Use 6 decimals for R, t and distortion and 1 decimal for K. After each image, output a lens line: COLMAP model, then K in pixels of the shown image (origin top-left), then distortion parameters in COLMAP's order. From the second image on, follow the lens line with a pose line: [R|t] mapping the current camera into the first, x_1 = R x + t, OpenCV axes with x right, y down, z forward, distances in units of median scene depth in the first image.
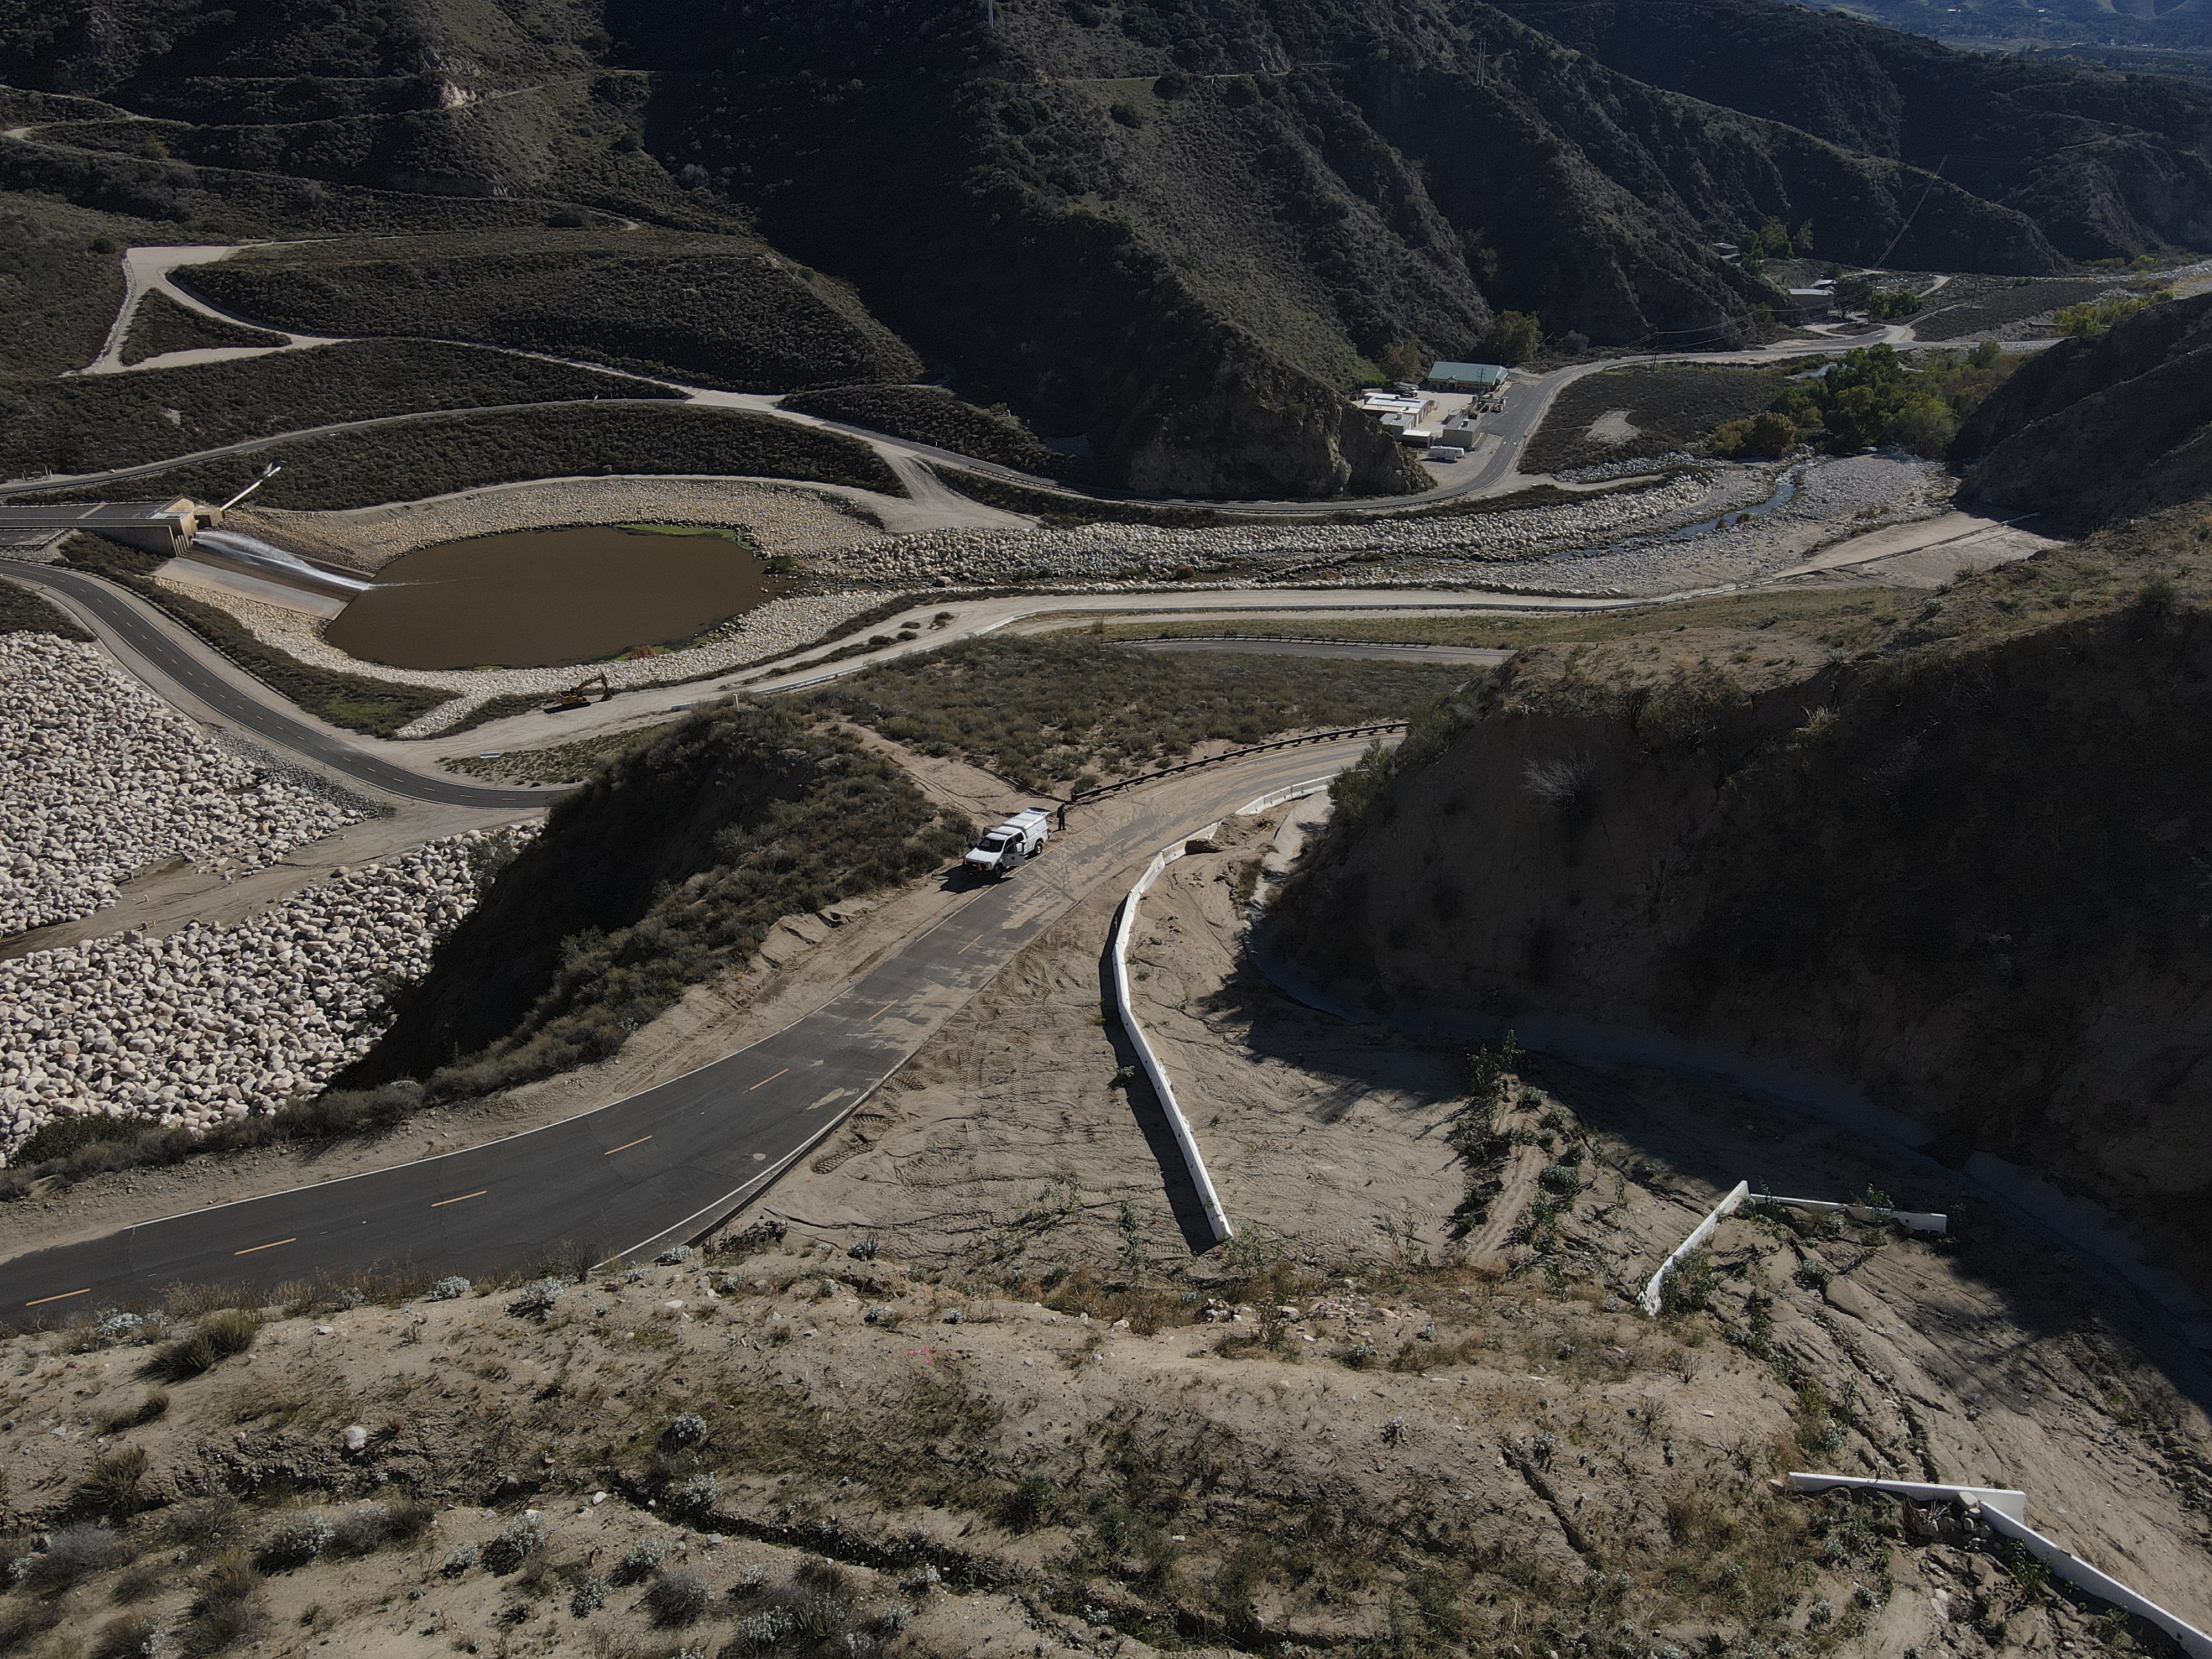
lens RADIAL K [[1627.9, 0, 1093.2], [0, 1627.9, 819.2], [0, 0, 1]] dist [0.009693, -0.001340]
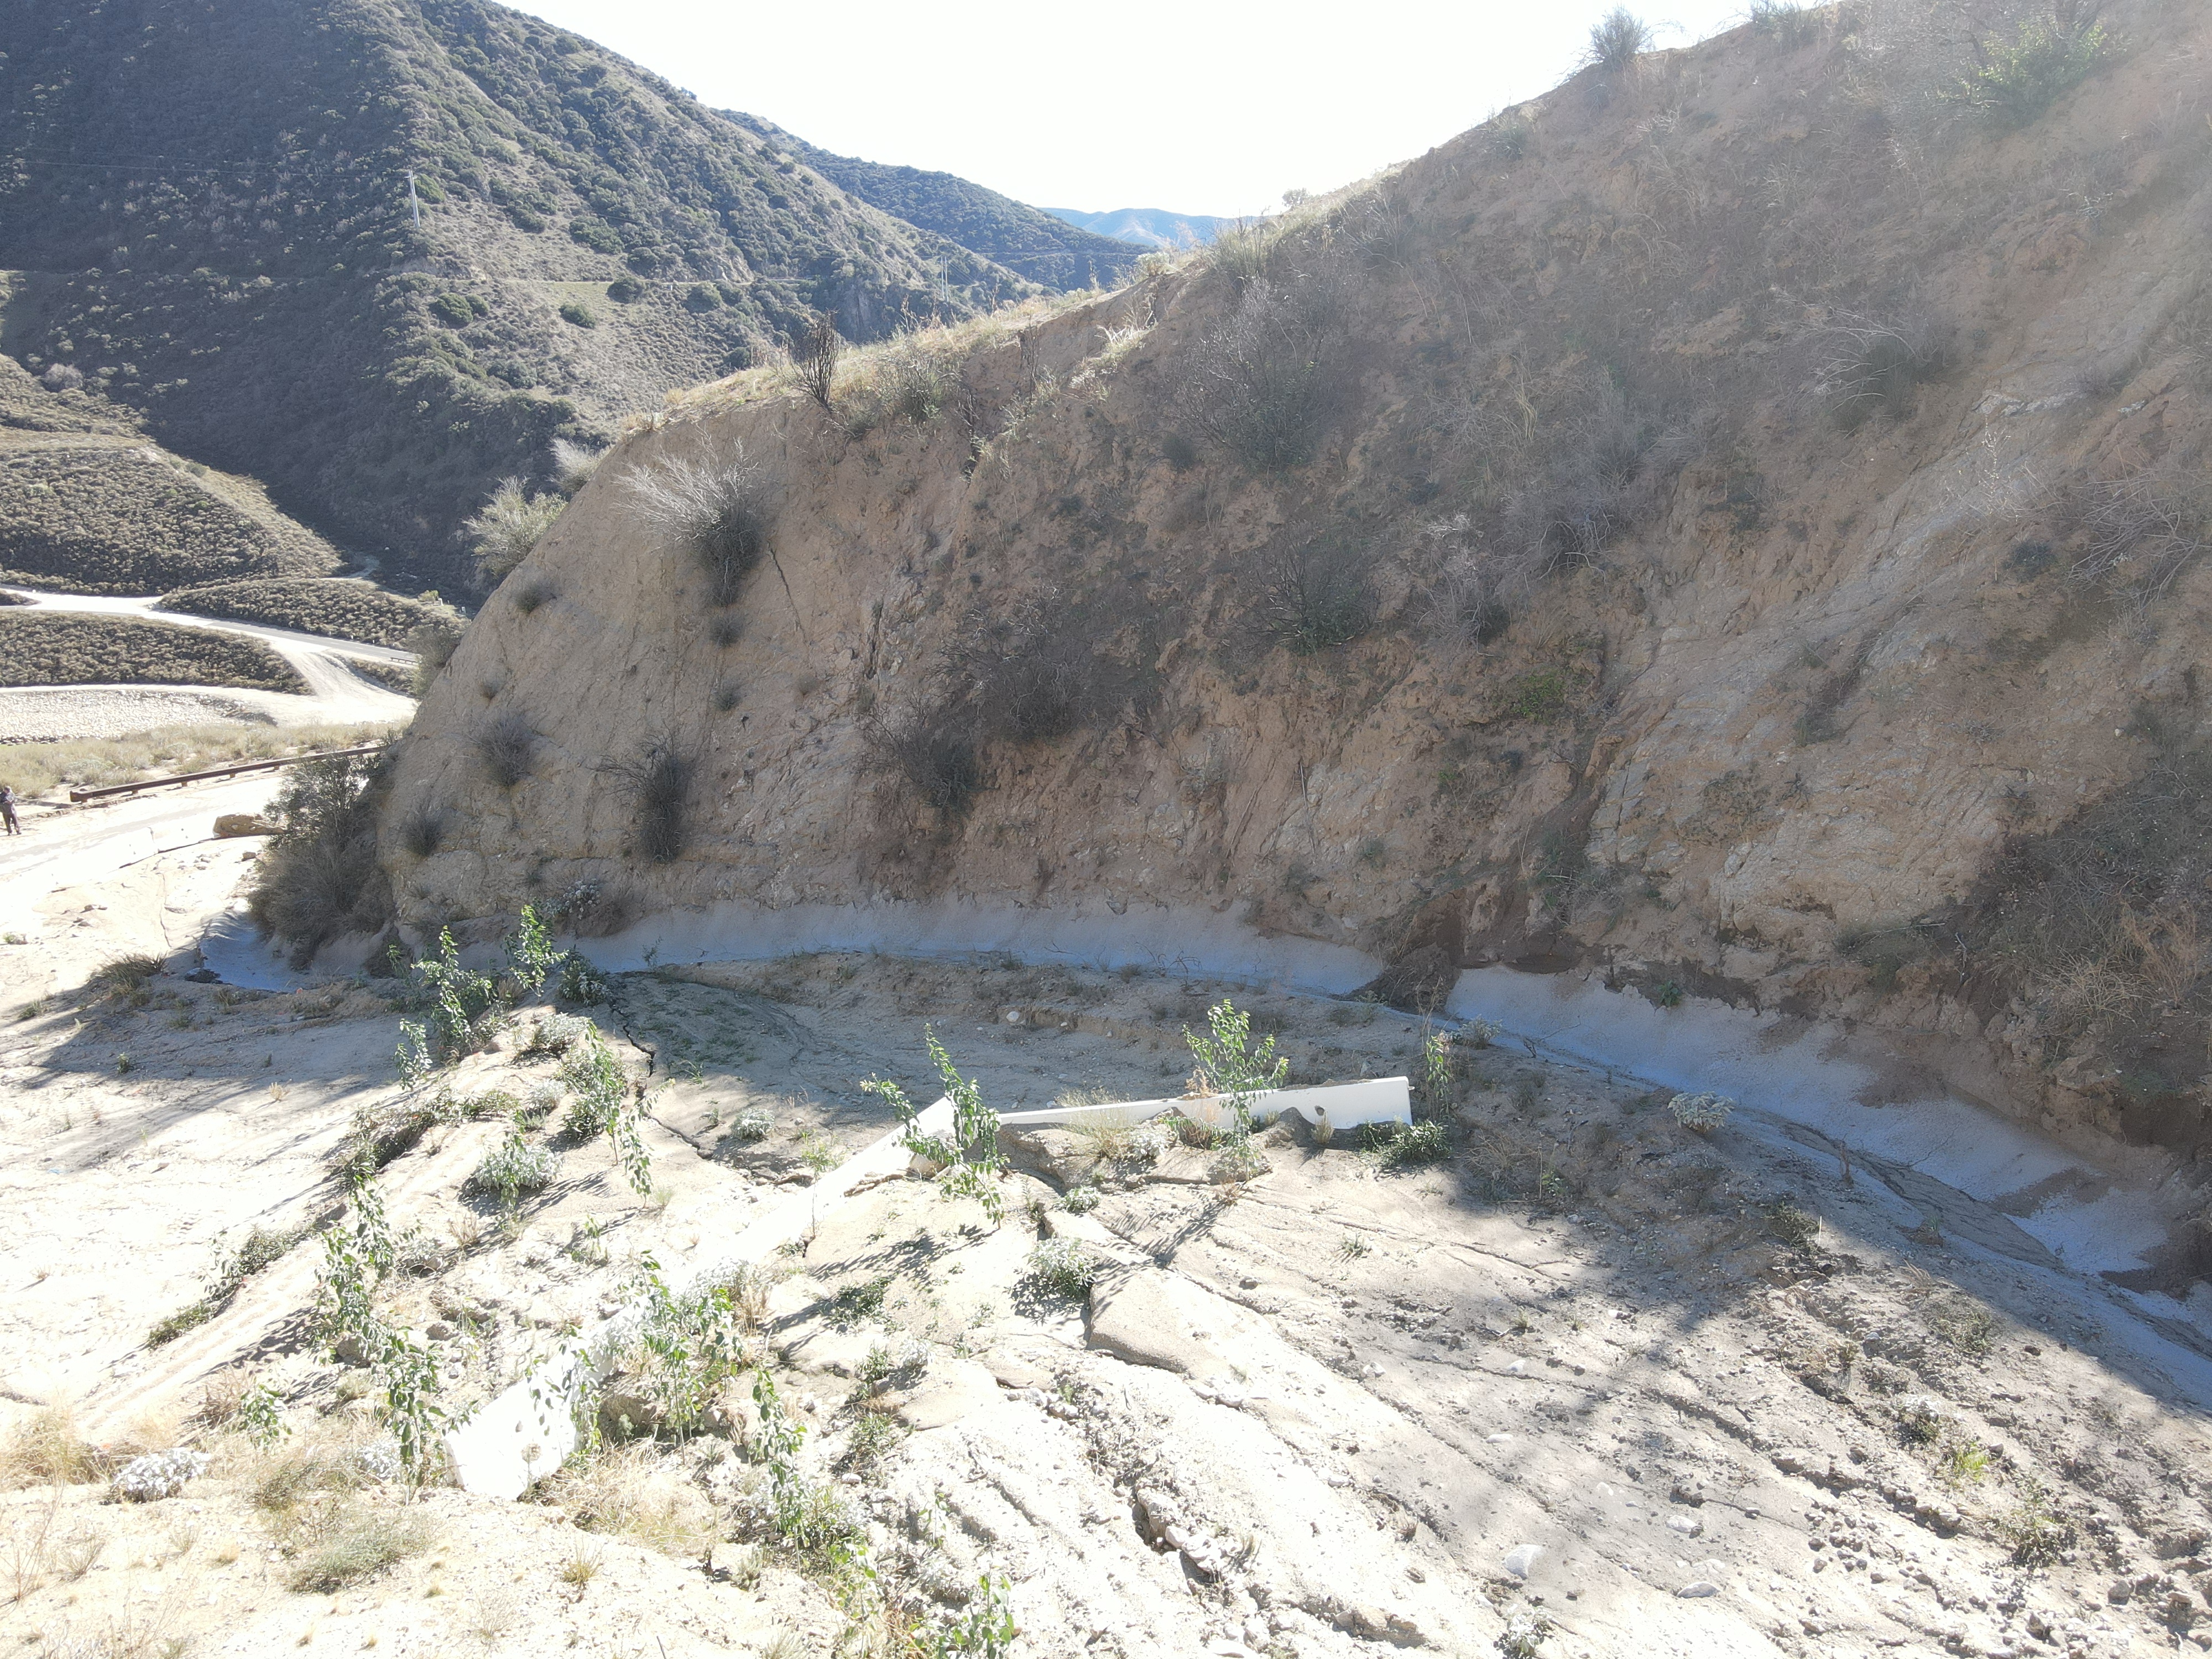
lens RADIAL K [[1627.9, 0, 1106.0], [0, 1627.9, 824.1], [0, 0, 1]] dist [0.009693, -0.001340]
pose [[0.958406, -0.081654, 0.273478, 0.296572], [0.120242, 0.984532, -0.127432, 0.188267], [-0.258843, 0.155015, 0.953400, 0.537776]]
